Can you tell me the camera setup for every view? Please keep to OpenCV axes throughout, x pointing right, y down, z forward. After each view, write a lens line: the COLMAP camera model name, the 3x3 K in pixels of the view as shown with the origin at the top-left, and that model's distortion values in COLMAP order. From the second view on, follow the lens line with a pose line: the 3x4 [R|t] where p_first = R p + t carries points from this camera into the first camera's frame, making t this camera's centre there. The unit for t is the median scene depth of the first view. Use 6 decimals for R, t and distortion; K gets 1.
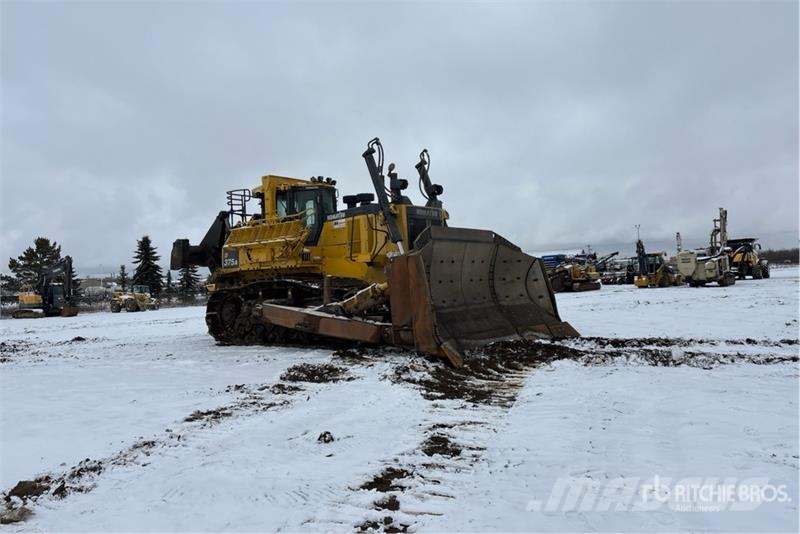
lens RADIAL K [[612.5, 0, 428.4], [0, 612.5, 272.2], [0, 0, 1]] dist [0.061040, -0.001123]
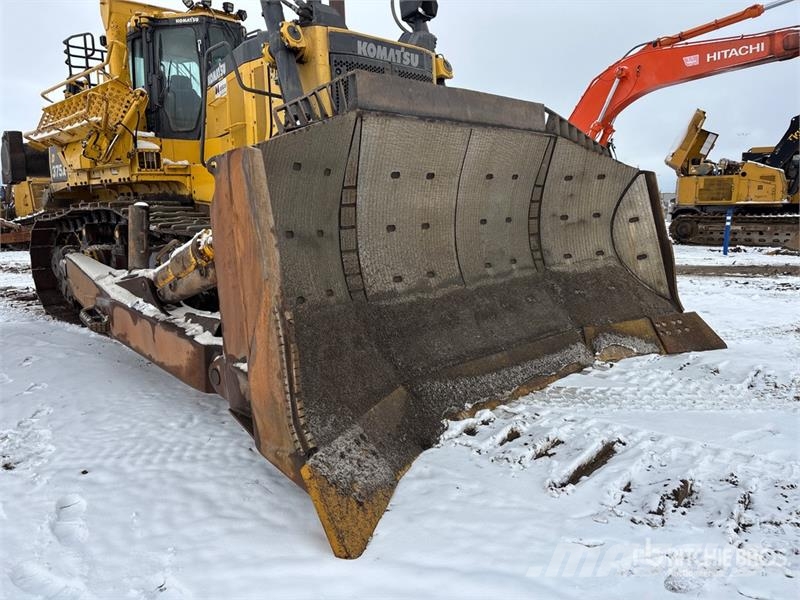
lens RADIAL K [[568.9, 0, 399.6], [0, 568.9, 324.7], [0, 0, 1]] dist [0.064769, -0.107420]
pose [[0.985719, 0.057569, -0.158255, 0.075673], [-0.019710, 0.972732, 0.231093, -0.007226], [0.167243, -0.224674, 0.959975, 0.557628]]
